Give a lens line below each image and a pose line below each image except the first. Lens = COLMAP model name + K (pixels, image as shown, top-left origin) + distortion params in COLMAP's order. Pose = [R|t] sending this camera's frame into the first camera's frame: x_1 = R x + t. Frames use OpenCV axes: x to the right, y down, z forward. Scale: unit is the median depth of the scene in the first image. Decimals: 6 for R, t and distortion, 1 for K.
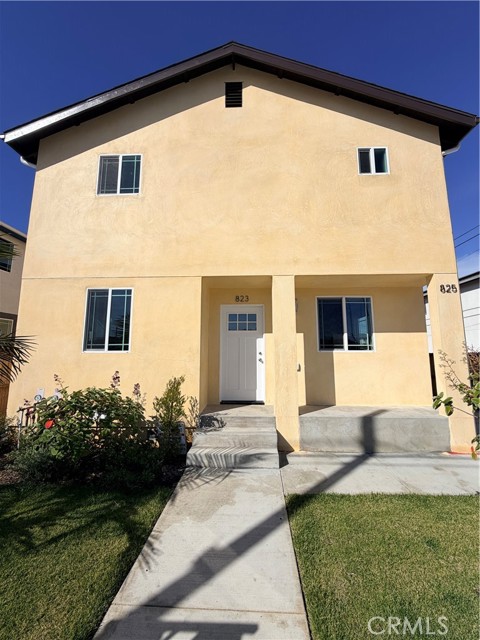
lens RADIAL K [[257.5, 0, 239.5], [0, 257.5, 317.5], [0, 0, 1]] dist [0.001794, 0.000190]
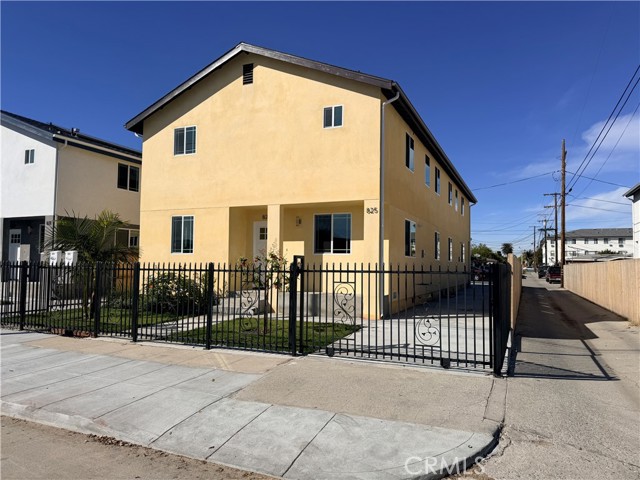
lens RADIAL K [[451.7, 0, 318.7], [0, 451.7, 240.2], [0, 0, 1]] dist [0.162838, -0.335620]
pose [[0.924258, -0.008746, -0.381669, 1.344313], [0.042095, 0.995976, 0.079114, -0.143591], [0.379442, -0.089188, 0.920907, -1.308538]]
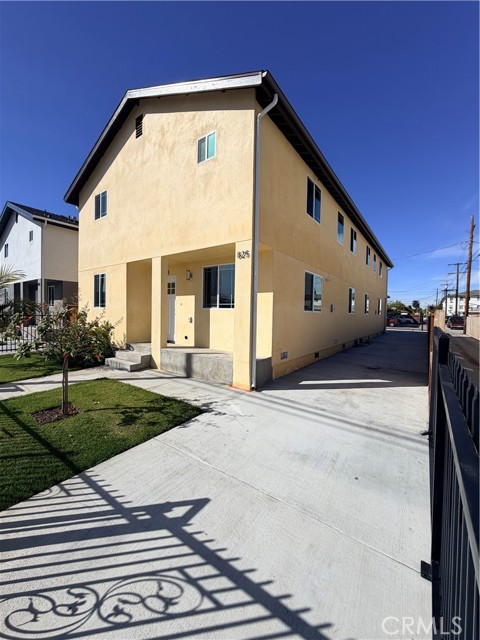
lens RADIAL K [[257.5, 0, 239.5], [0, 257.5, 317.5], [0, 0, 1]] dist [0.001794, 0.000190]
pose [[0.824594, 0.027470, -0.565057, 1.302252], [0.061810, 0.988466, 0.138253, 0.003514], [0.562338, -0.148928, 0.813386, 0.013434]]
